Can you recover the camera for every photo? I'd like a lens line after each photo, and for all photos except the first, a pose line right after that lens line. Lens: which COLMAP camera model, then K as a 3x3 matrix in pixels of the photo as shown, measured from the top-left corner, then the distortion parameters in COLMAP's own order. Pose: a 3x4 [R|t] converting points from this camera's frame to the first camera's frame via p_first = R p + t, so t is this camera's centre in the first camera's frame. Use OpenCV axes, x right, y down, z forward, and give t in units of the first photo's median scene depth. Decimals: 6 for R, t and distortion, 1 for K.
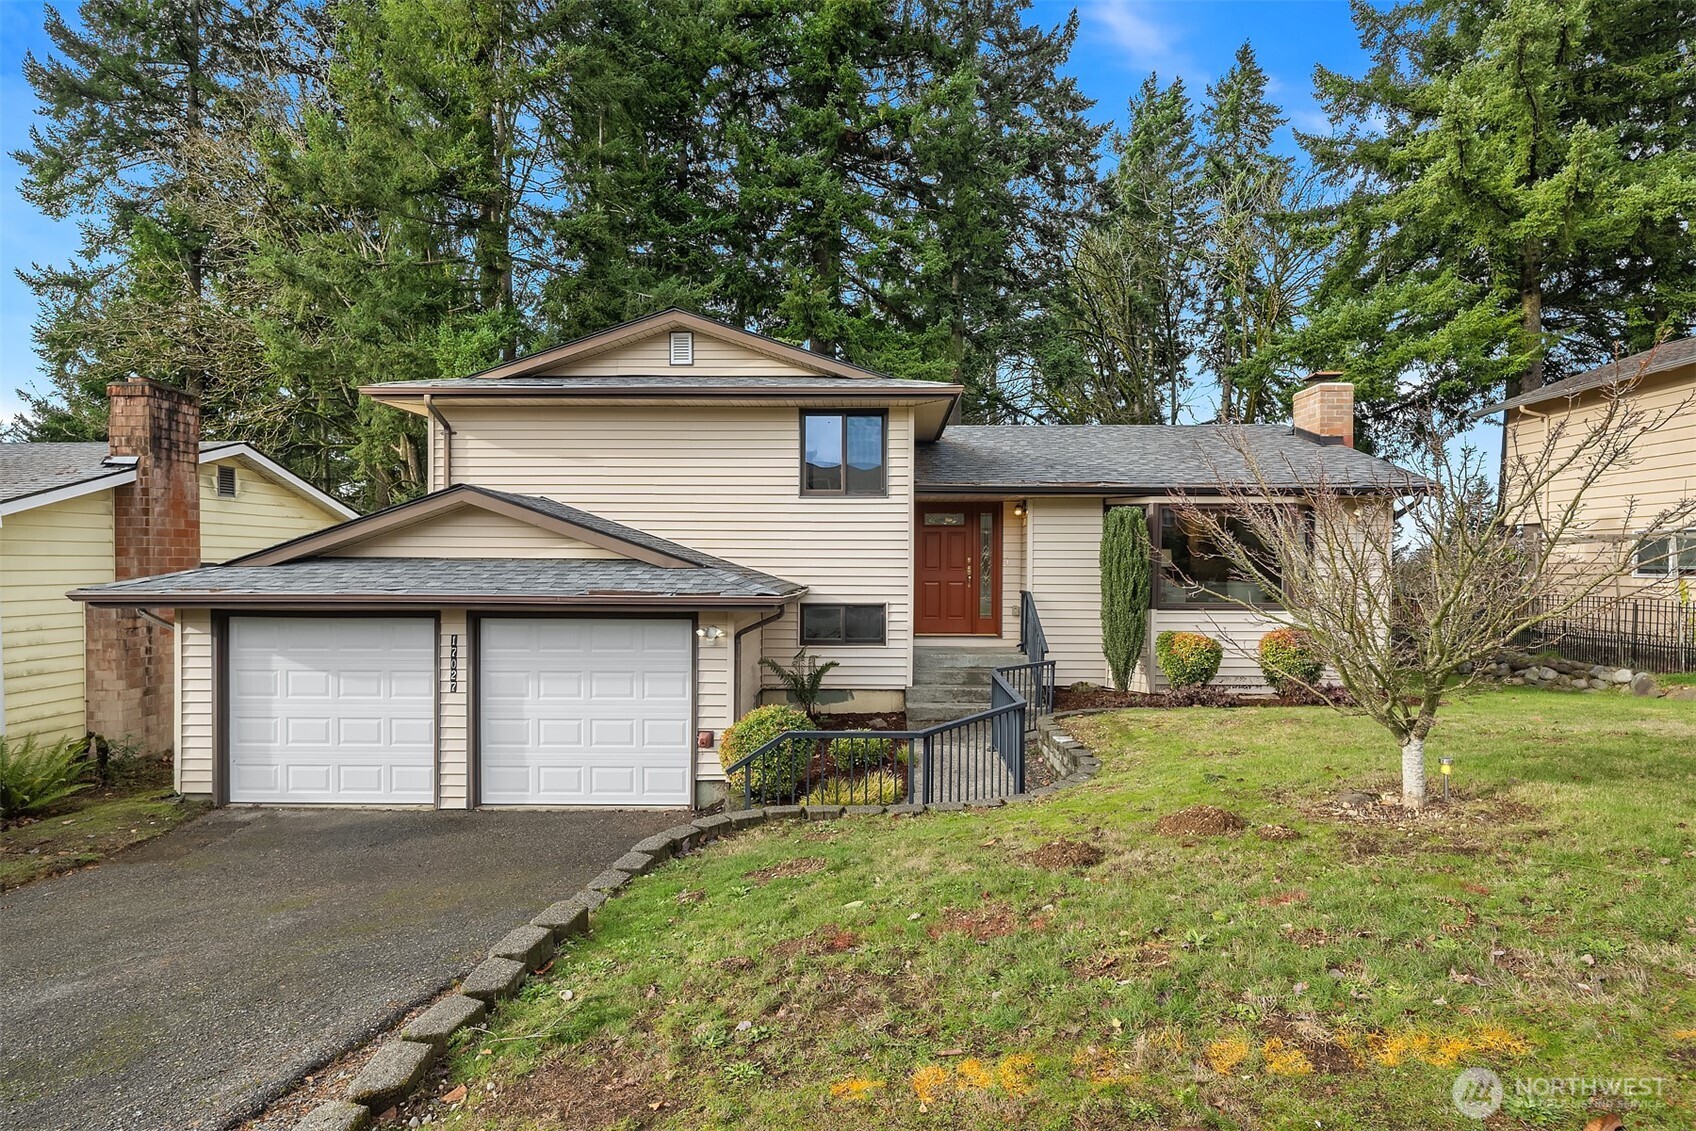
lens RADIAL K [[815.3, 0, 853.0], [0, 815.3, 571.8], [0, 0, 1]] dist [-0.000537, -0.001852]
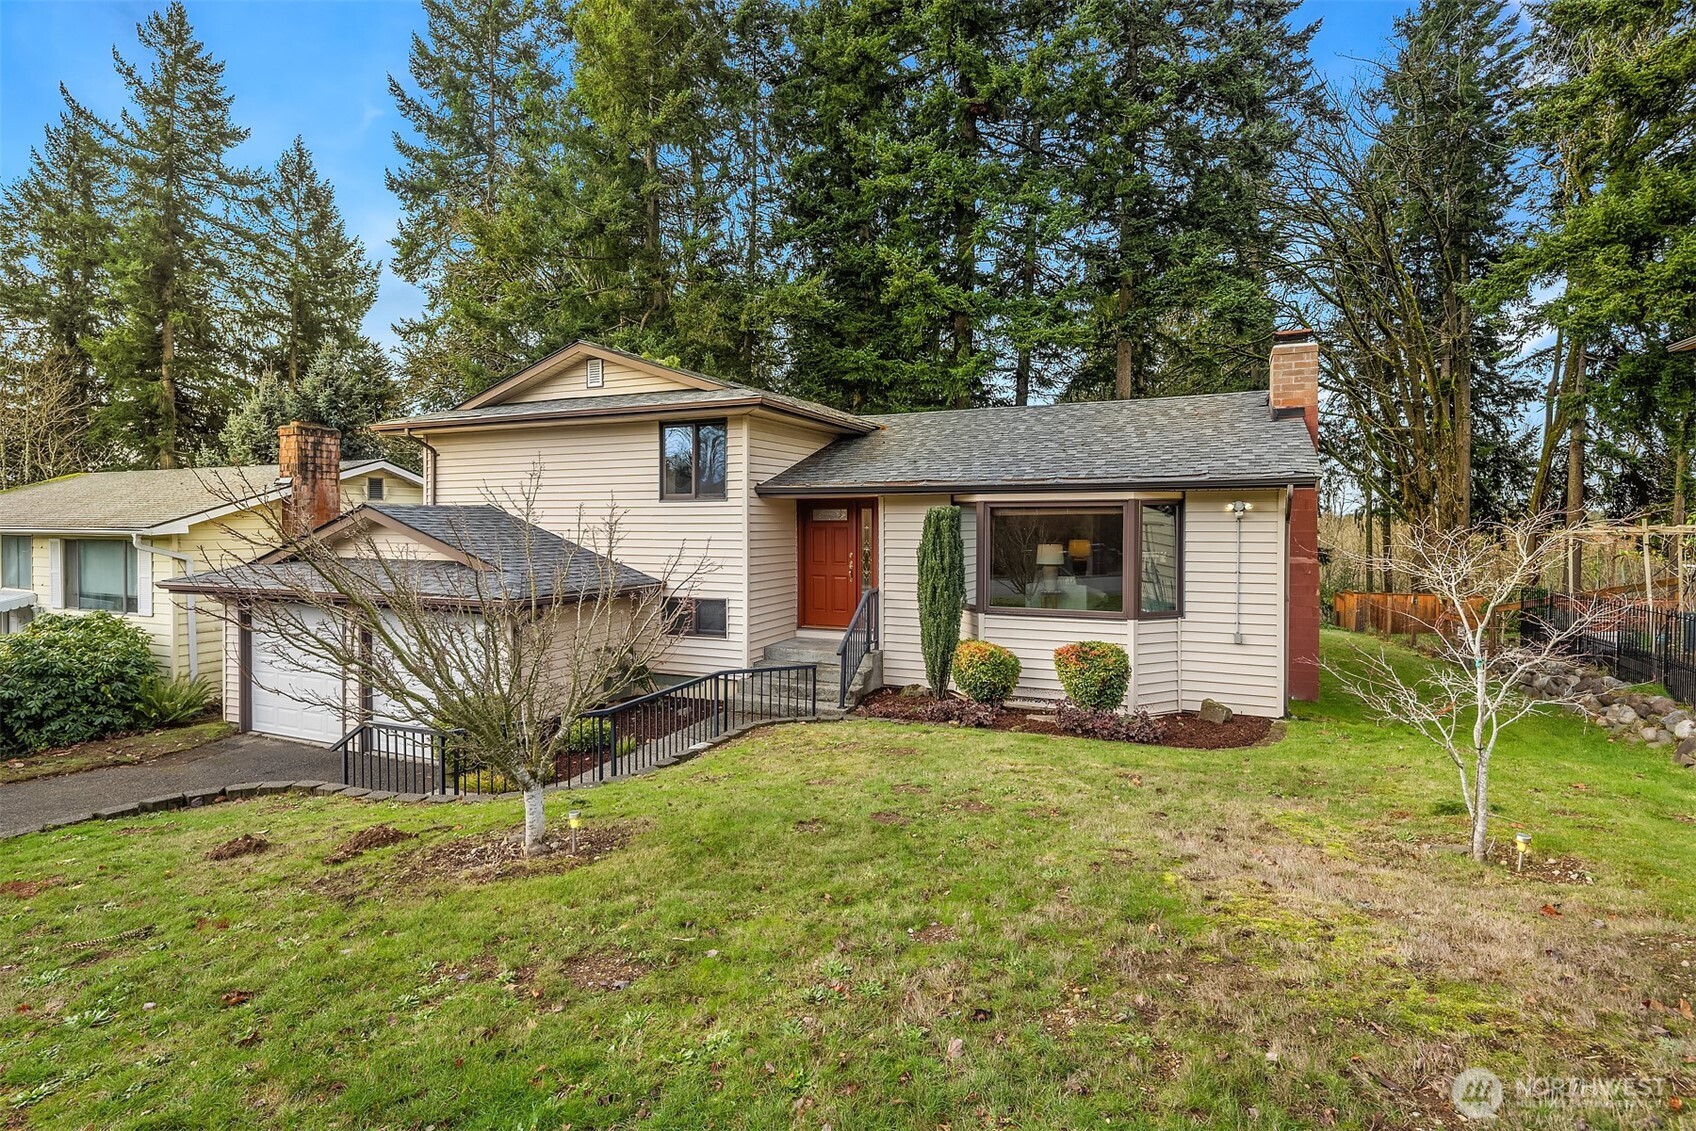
lens RADIAL K [[815.3, 0, 874.7], [0, 815.3, 516.9], [0, 0, 1]] dist [-0.000537, -0.001852]
pose [[0.923416, -0.006856, -0.383740, 0.606152], [0.002641, 0.999930, -0.011510, -0.054203], [0.383792, 0.009615, 0.923369, 0.078181]]
